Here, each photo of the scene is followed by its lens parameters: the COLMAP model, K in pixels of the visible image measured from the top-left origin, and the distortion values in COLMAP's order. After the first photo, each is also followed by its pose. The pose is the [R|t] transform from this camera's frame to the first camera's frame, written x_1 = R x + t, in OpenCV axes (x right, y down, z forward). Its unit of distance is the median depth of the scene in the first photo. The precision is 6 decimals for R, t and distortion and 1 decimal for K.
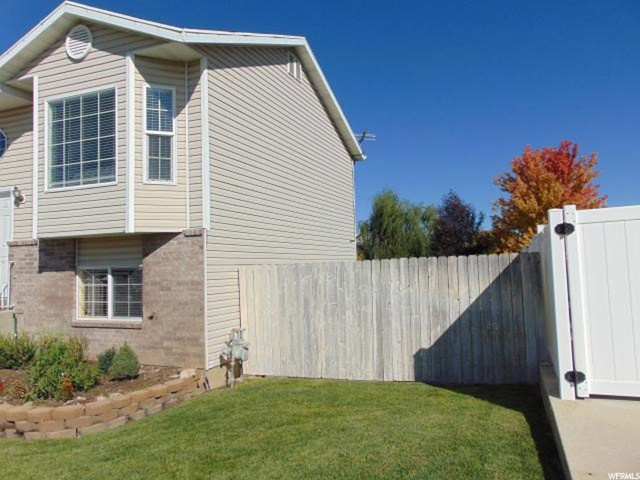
lens RADIAL K [[482.1, 0, 319.0], [0, 482.1, 243.2], [0, 0, 1]] dist [-0.035937, 0.065525]
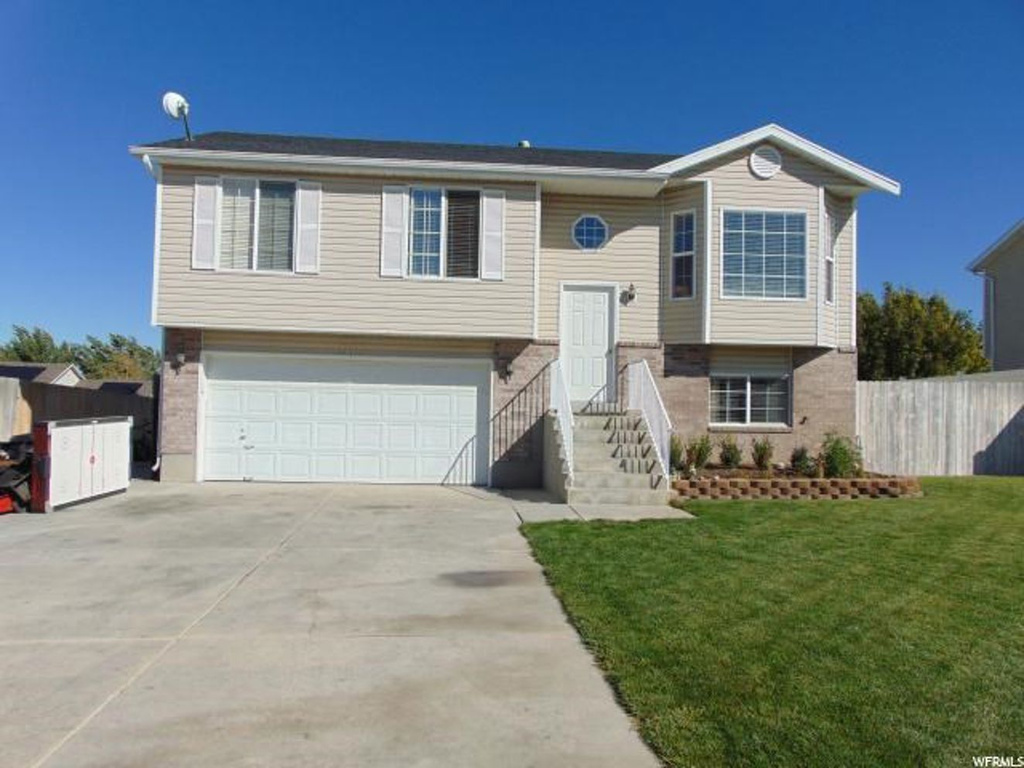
lens RADIAL K [[771.4, 0, 510.4], [0, 771.4, 389.1], [0, 0, 1]] dist [-0.035937, 0.065525]
pose [[0.895138, 0.049522, 0.443030, -1.758255], [-0.062775, 0.997911, 0.015289, 0.093187], [-0.441347, -0.041497, 0.896377, -0.292917]]
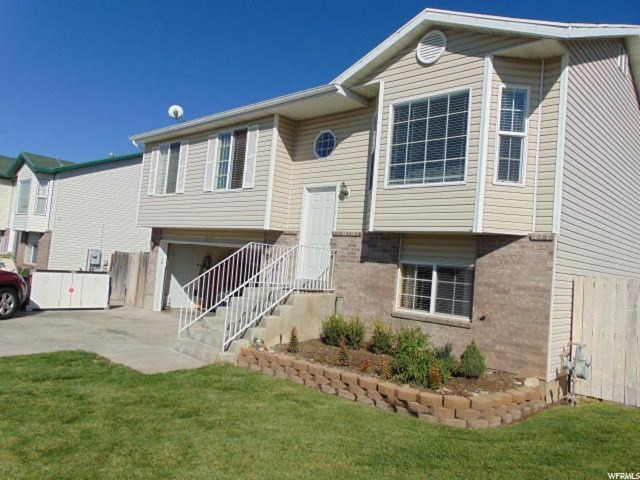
lens RADIAL K [[482.1, 0, 319.0], [0, 482.1, 243.2], [0, 0, 1]] dist [-0.035937, 0.065525]
pose [[0.927678, 0.082275, -0.364203, -0.316559], [-0.083771, 0.996416, 0.011717, 0.015644], [0.363862, 0.019640, 0.931246, -0.054044]]
